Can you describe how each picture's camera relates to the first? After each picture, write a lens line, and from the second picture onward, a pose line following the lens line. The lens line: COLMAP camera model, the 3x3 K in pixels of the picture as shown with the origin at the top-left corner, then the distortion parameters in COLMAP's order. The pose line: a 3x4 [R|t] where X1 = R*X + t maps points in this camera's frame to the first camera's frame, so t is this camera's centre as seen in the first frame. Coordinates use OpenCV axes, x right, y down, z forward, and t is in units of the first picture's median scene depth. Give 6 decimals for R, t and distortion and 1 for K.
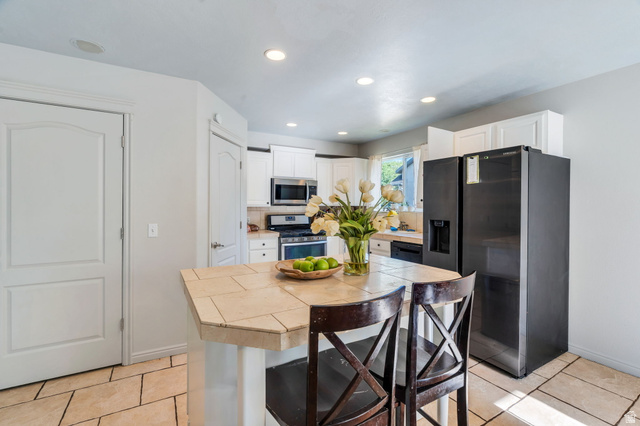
lens RADIAL K [[288.2, 0, 322.7], [0, 288.2, 211.3], [0, 0, 1]] dist [-0.002623, -0.000543]
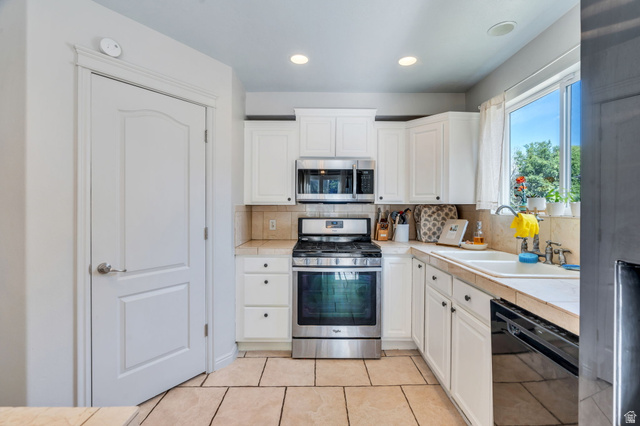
lens RADIAL K [[288.2, 0, 324.8], [0, 288.2, 210.4], [0, 0, 1]] dist [-0.002623, -0.000543]
pose [[0.867160, 0.007703, -0.497970, 0.195873], [-0.012974, 0.999890, -0.007125, -0.000510], [0.497860, 0.012639, 0.867165, 0.480706]]
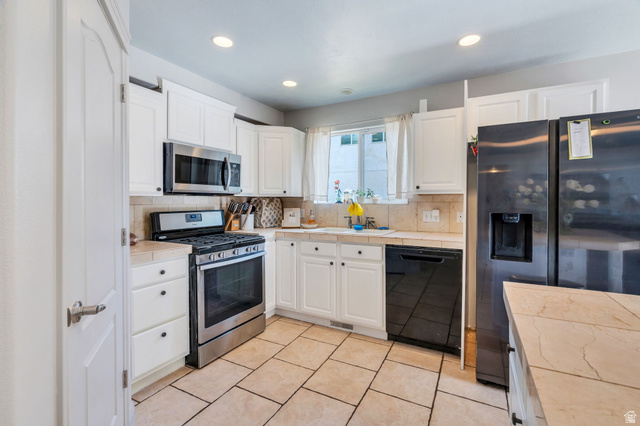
lens RADIAL K [[288.2, 0, 322.6], [0, 288.2, 206.8], [0, 0, 1]] dist [-0.002623, -0.000543]
pose [[0.855968, -0.013236, 0.516860, -0.204919], [0.012914, 0.999908, 0.004219, 0.004399], [-0.516868, 0.003063, 0.856060, 0.402148]]
